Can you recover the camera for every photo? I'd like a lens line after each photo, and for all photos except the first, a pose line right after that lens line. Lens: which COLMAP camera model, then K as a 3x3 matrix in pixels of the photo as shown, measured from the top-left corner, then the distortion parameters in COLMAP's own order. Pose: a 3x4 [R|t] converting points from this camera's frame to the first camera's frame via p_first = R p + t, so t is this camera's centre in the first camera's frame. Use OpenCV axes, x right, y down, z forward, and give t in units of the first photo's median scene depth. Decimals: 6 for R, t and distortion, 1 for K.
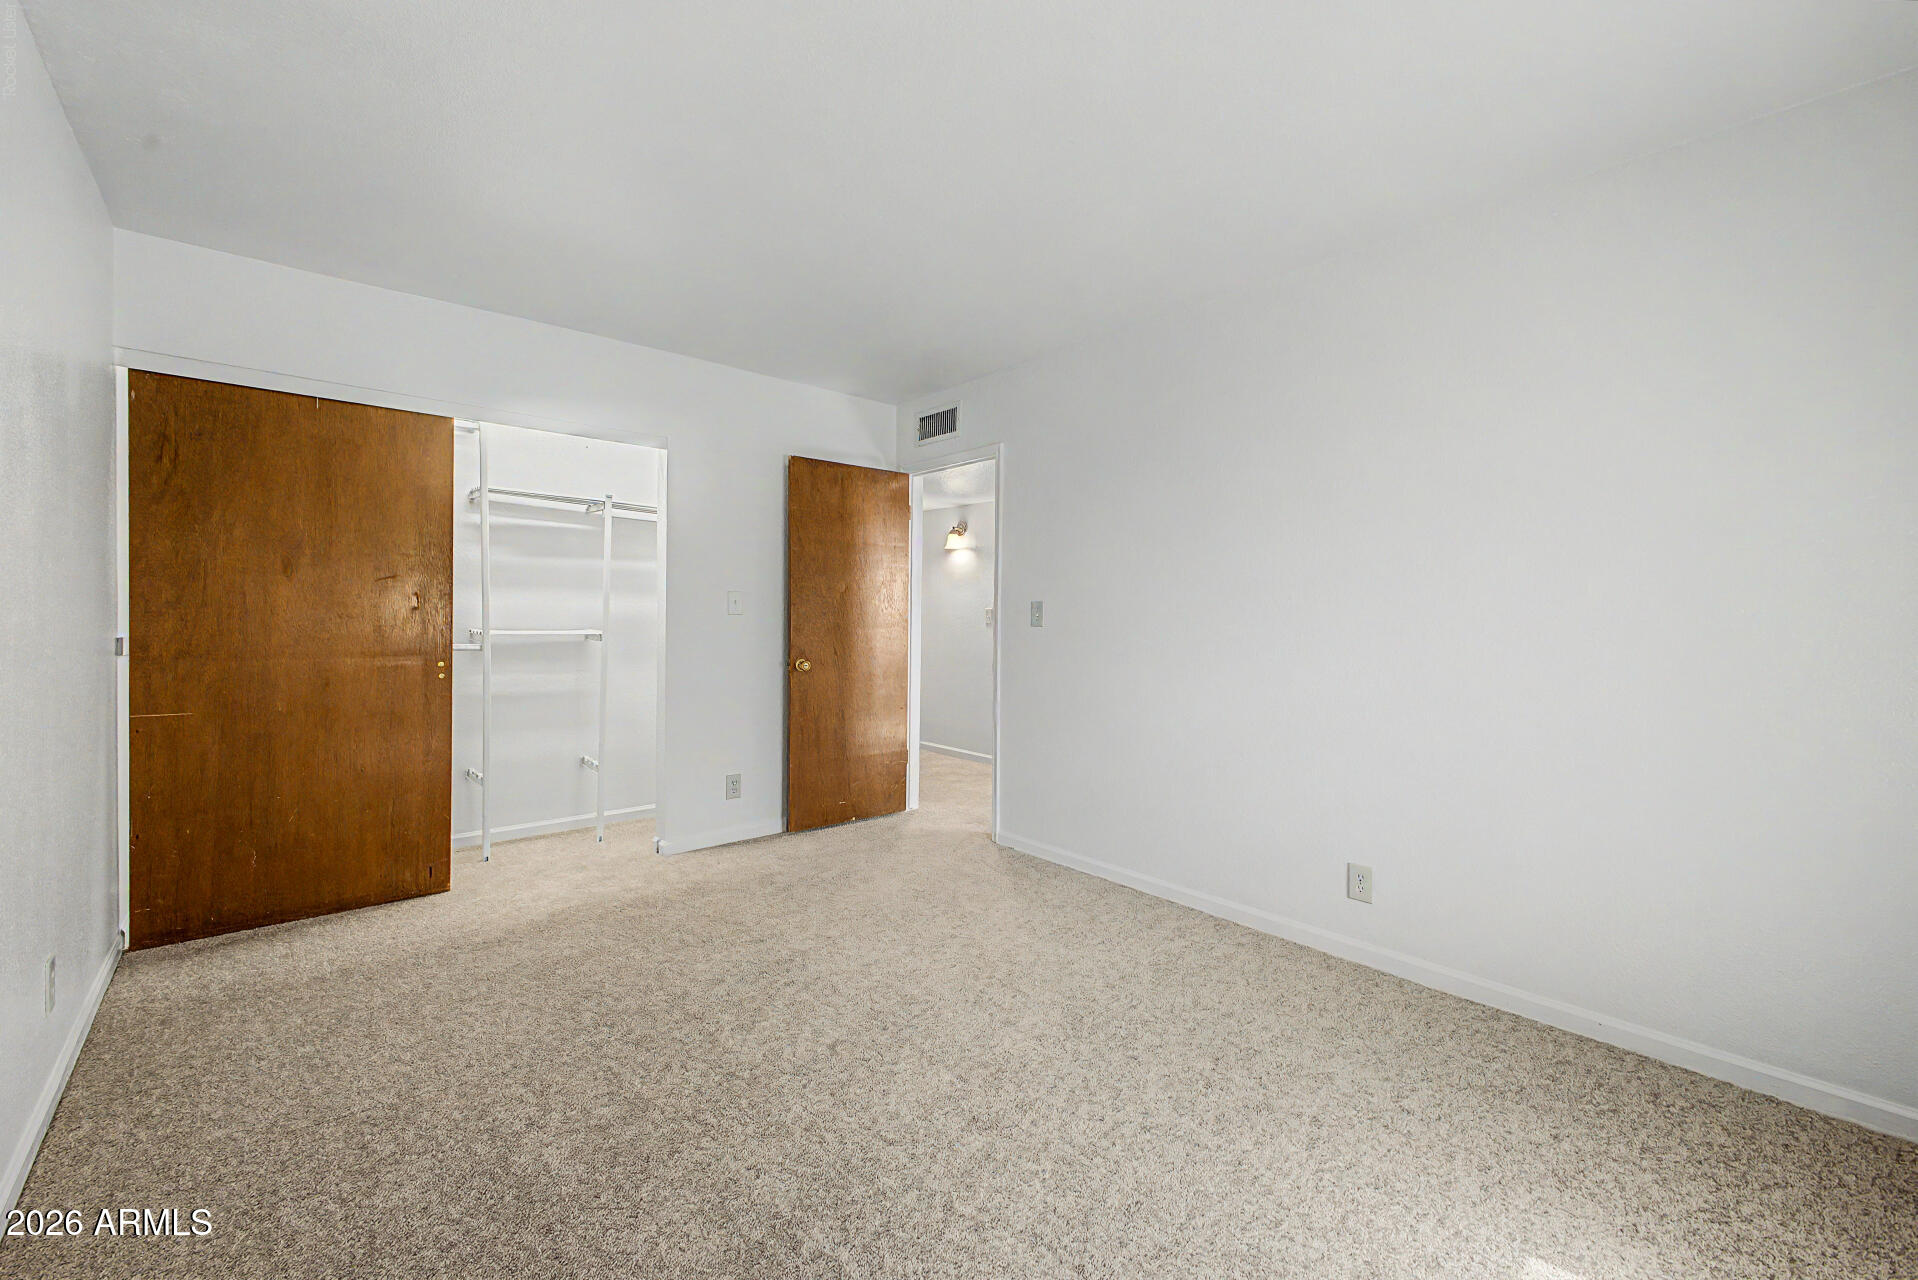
lens RADIAL K [[774.8, 0, 961.4], [0, 774.8, 632.6], [0, 0, 1]] dist [0.037617, -0.014594]
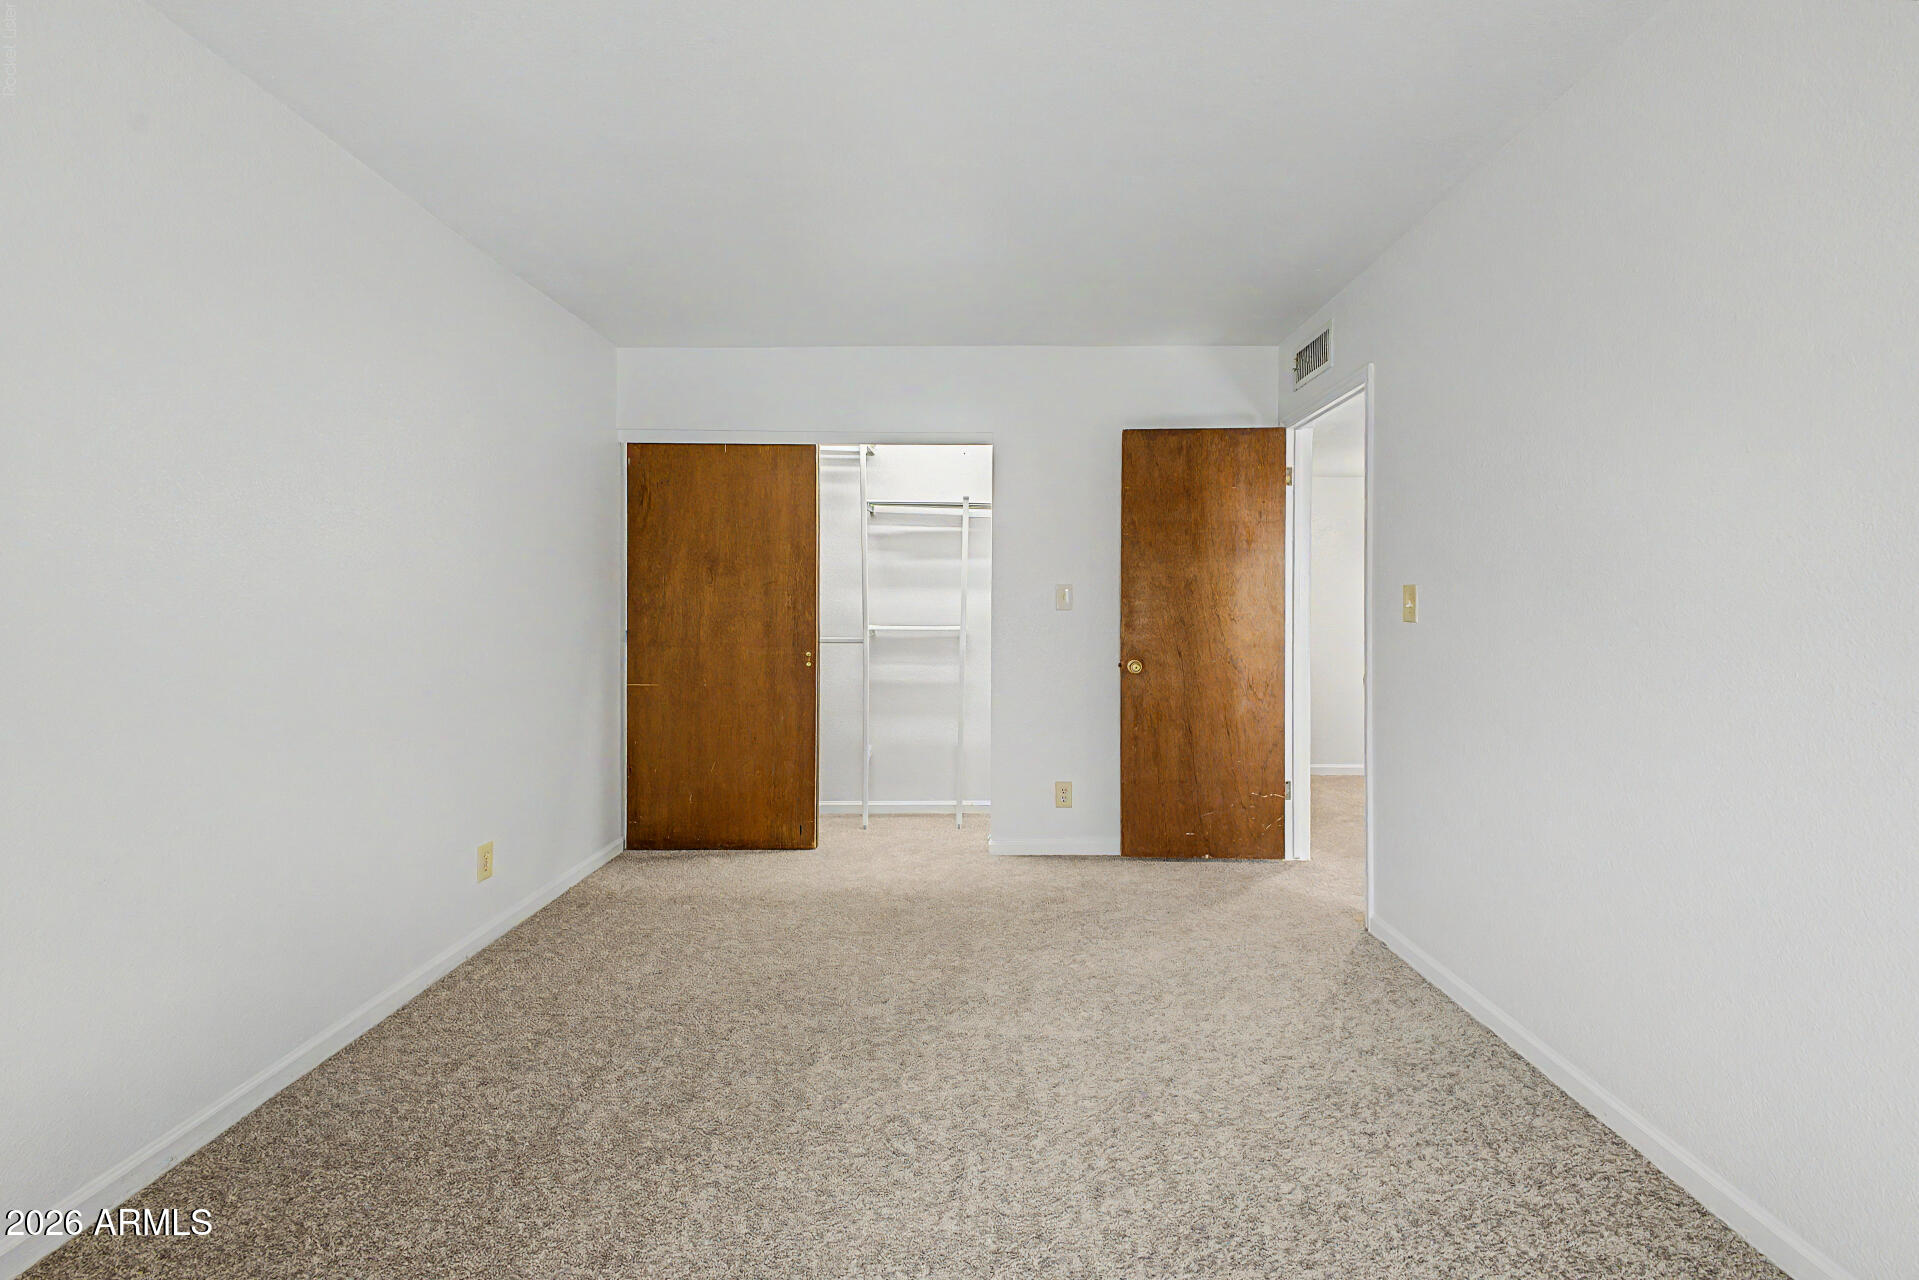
lens RADIAL K [[790.3, 0, 956.5], [0, 790.3, 616.6], [0, 0, 1]] dist [0.015707, -0.000314]
pose [[0.754401, -0.005799, -0.656388, 0.230642], [-0.004373, 0.999894, -0.013860, -0.001430], [0.656399, 0.013327, 0.754296, 0.200683]]
